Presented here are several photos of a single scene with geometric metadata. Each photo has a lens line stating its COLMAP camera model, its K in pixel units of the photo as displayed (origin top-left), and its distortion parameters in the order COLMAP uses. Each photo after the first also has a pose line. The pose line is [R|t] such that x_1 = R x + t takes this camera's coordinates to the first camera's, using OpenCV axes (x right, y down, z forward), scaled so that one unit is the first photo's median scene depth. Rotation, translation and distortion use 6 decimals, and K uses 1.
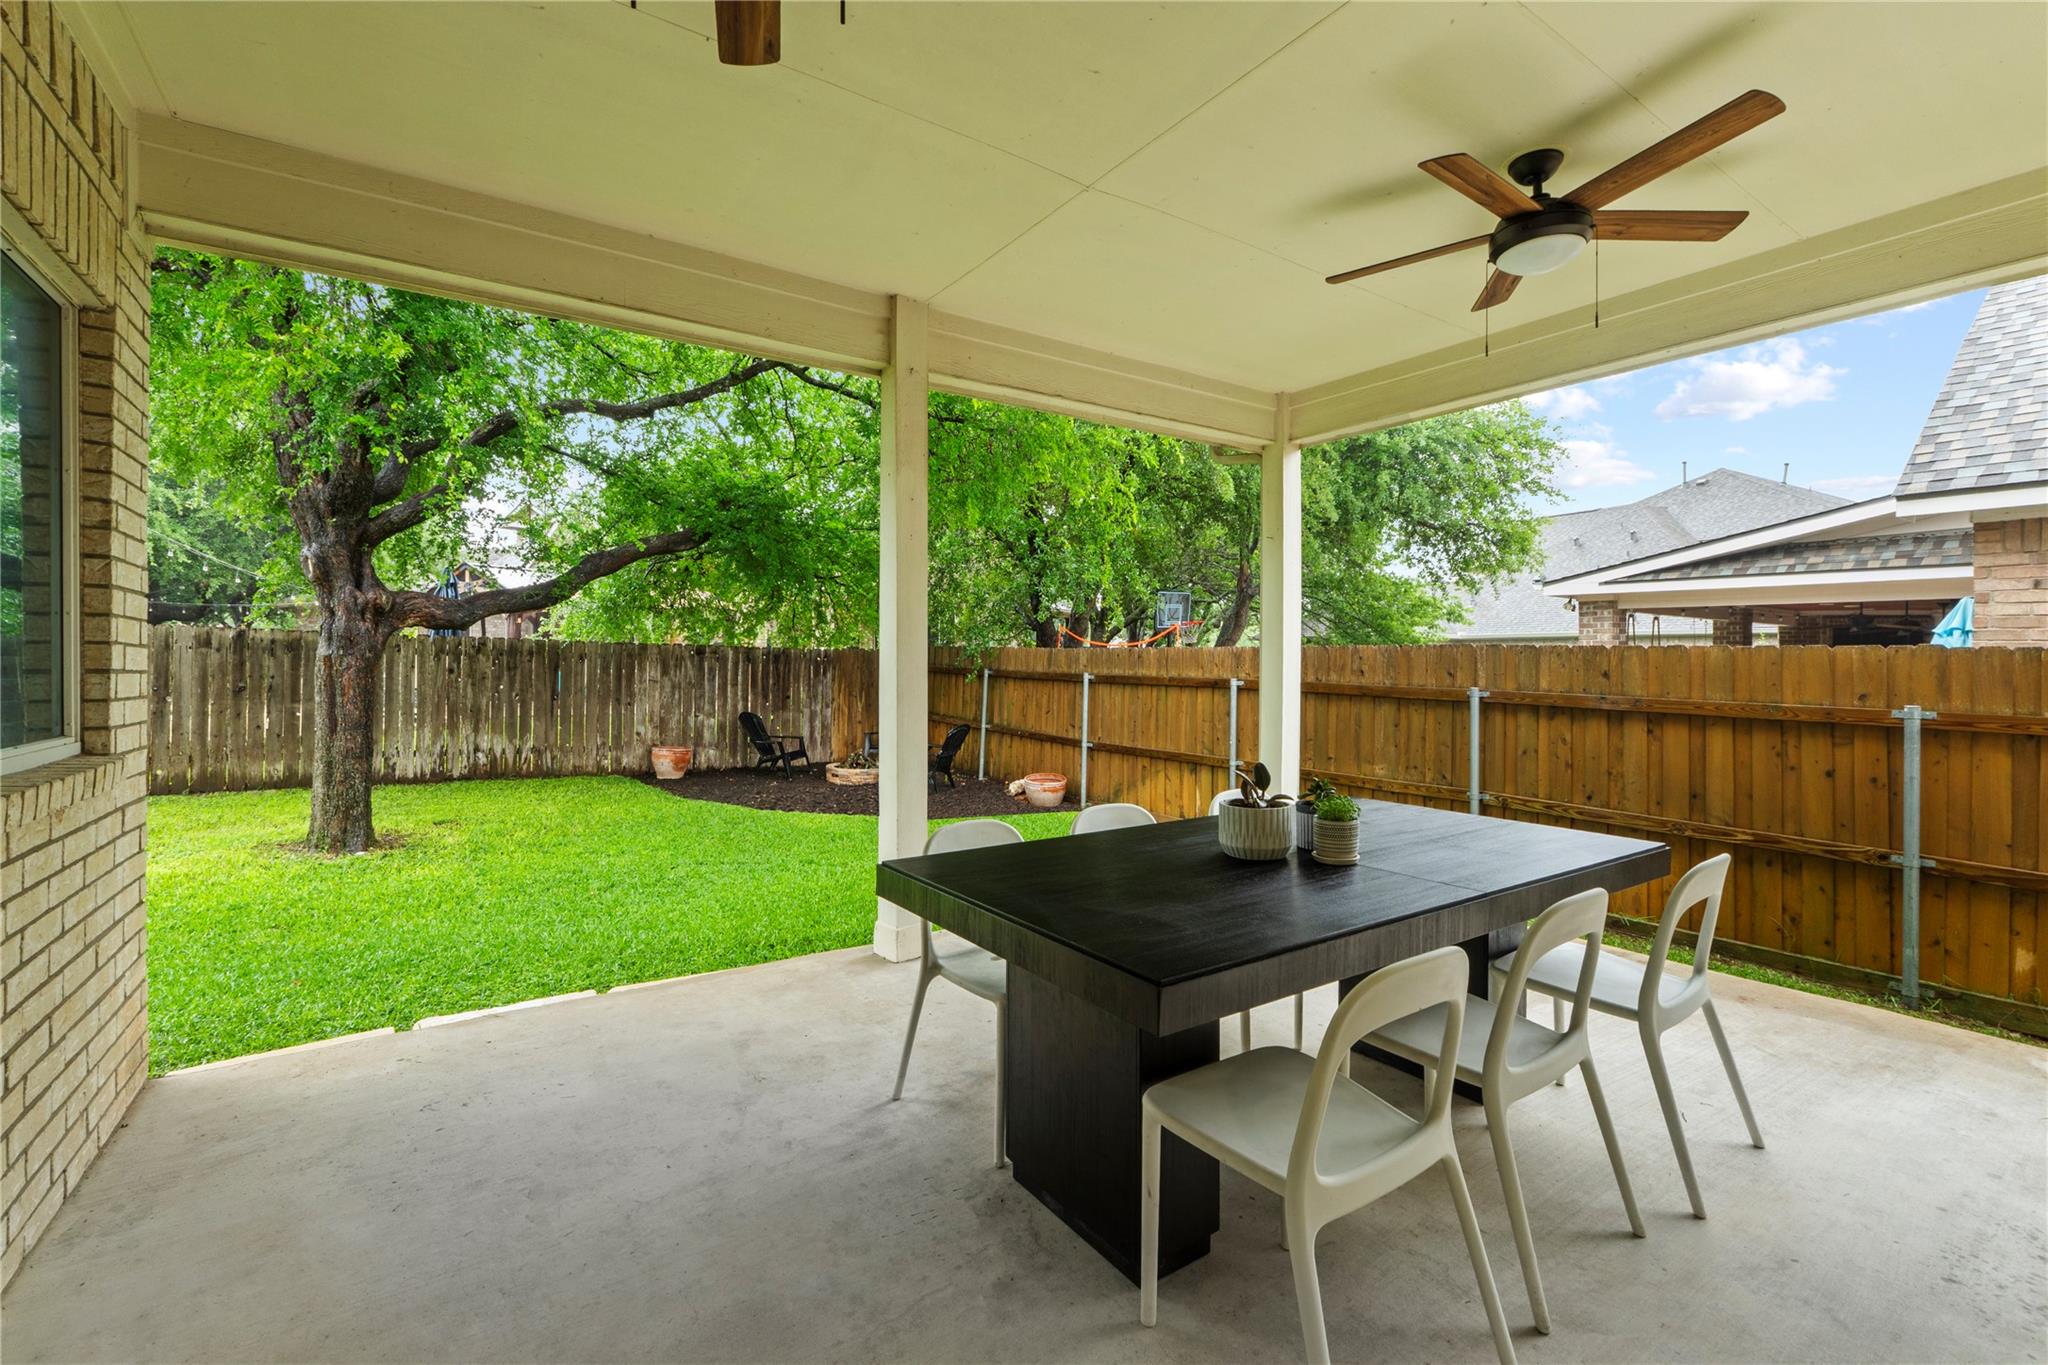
lens RADIAL K [[884.8, 0, 1024.4], [0, 884.8, 675.7], [0, 0, 1]] dist [-0.003128, -0.000122]
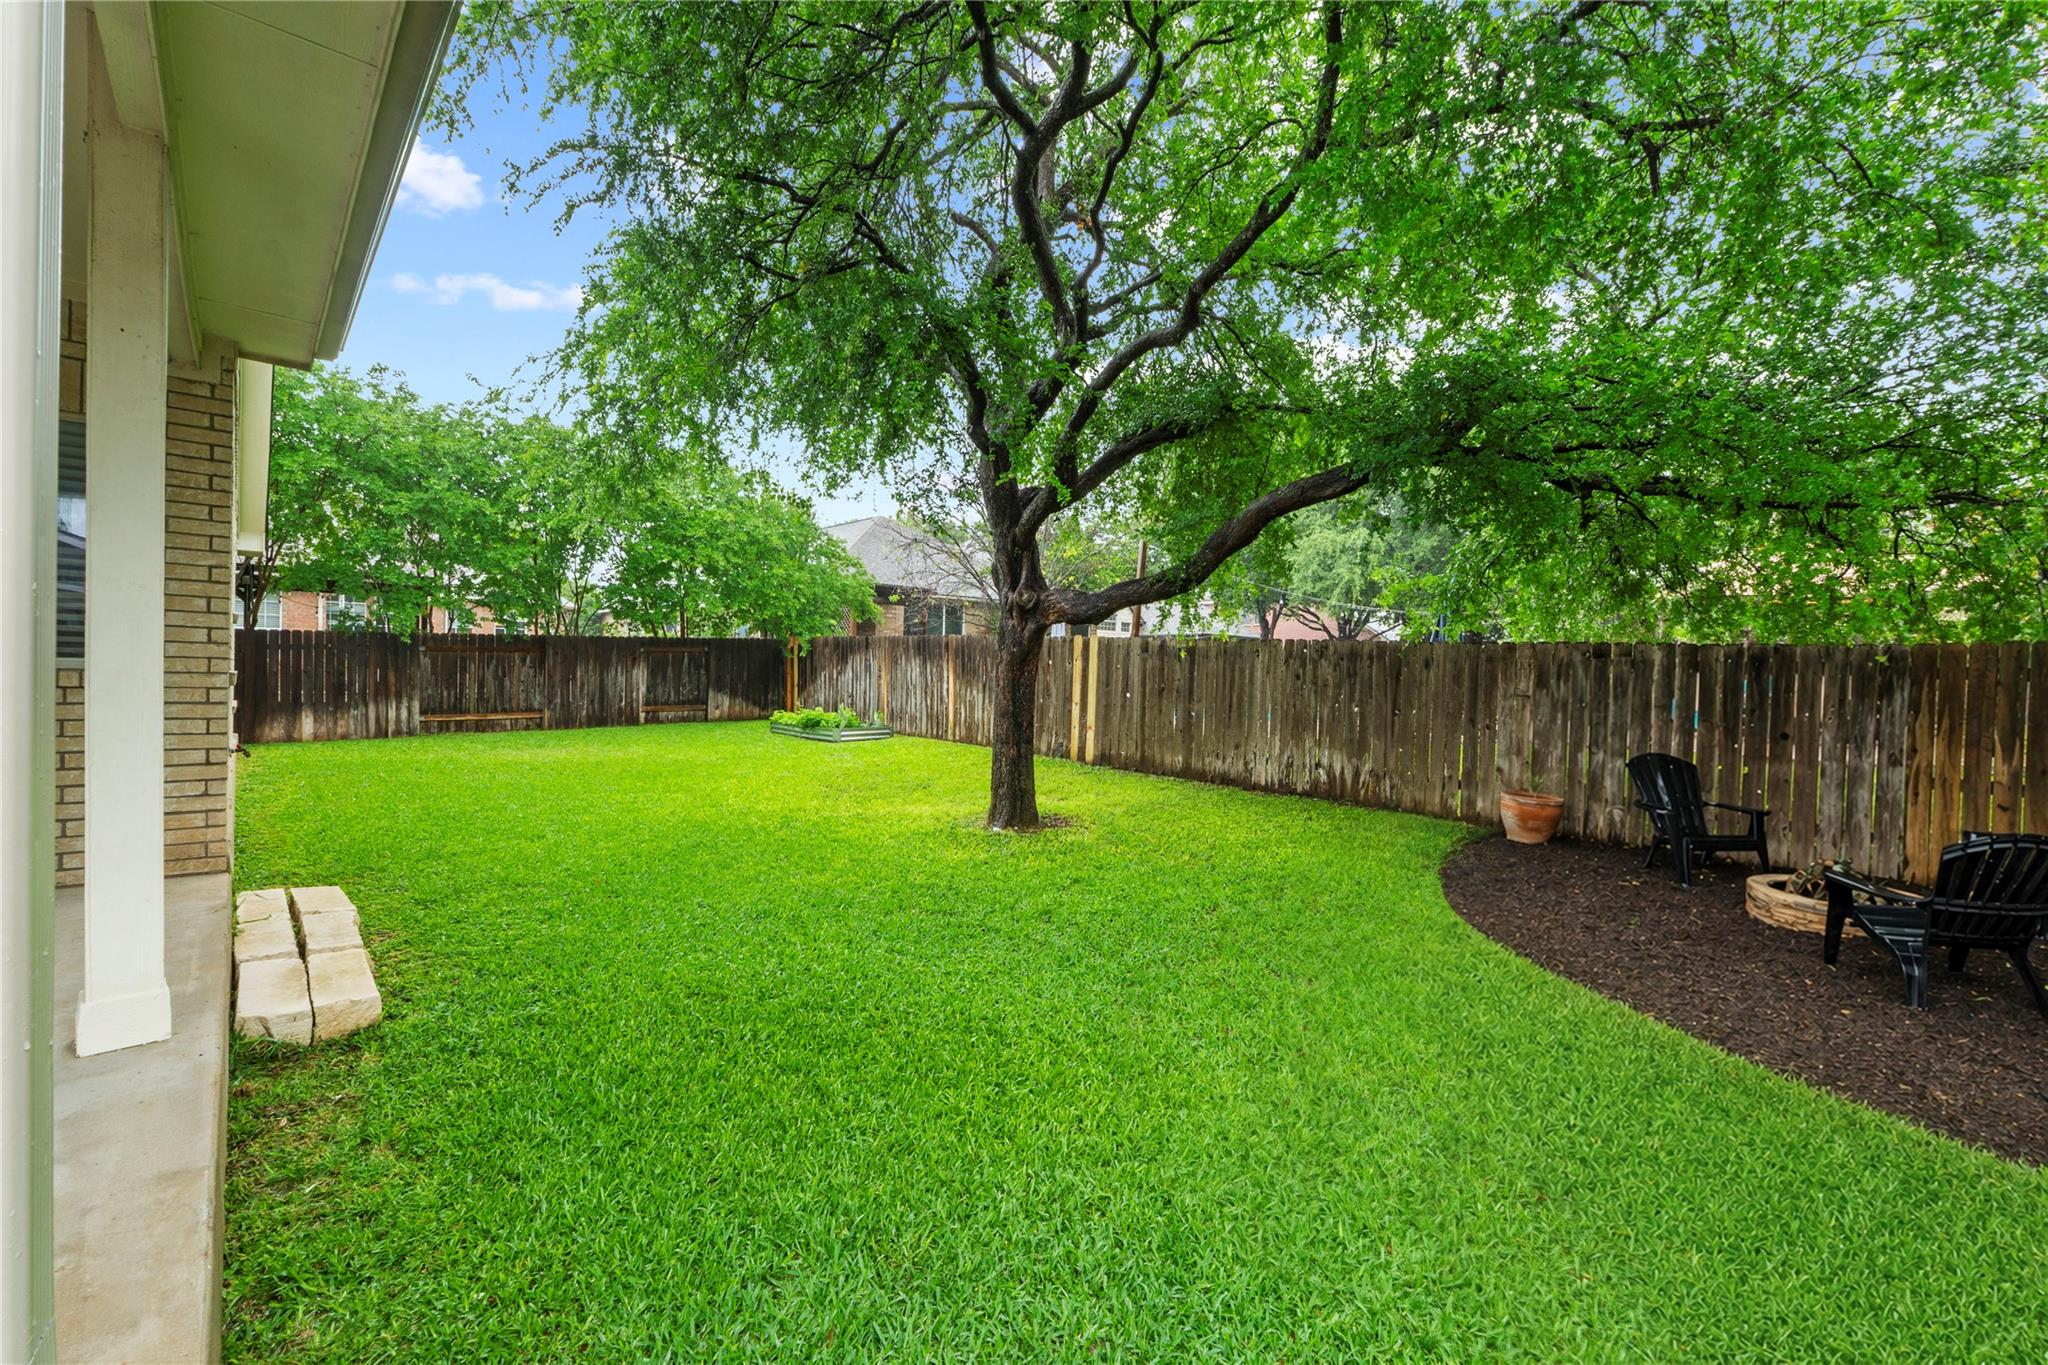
lens RADIAL K [[884.8, 0, 1025.2], [0, 884.8, 681.1], [0, 0, 1]] dist [-0.003128, -0.000122]
pose [[0.129713, 0.008598, -0.991514, 0.217131], [-0.028401, 0.999584, 0.004953, 0.001935], [0.991145, 0.027518, 0.129903, 0.537316]]
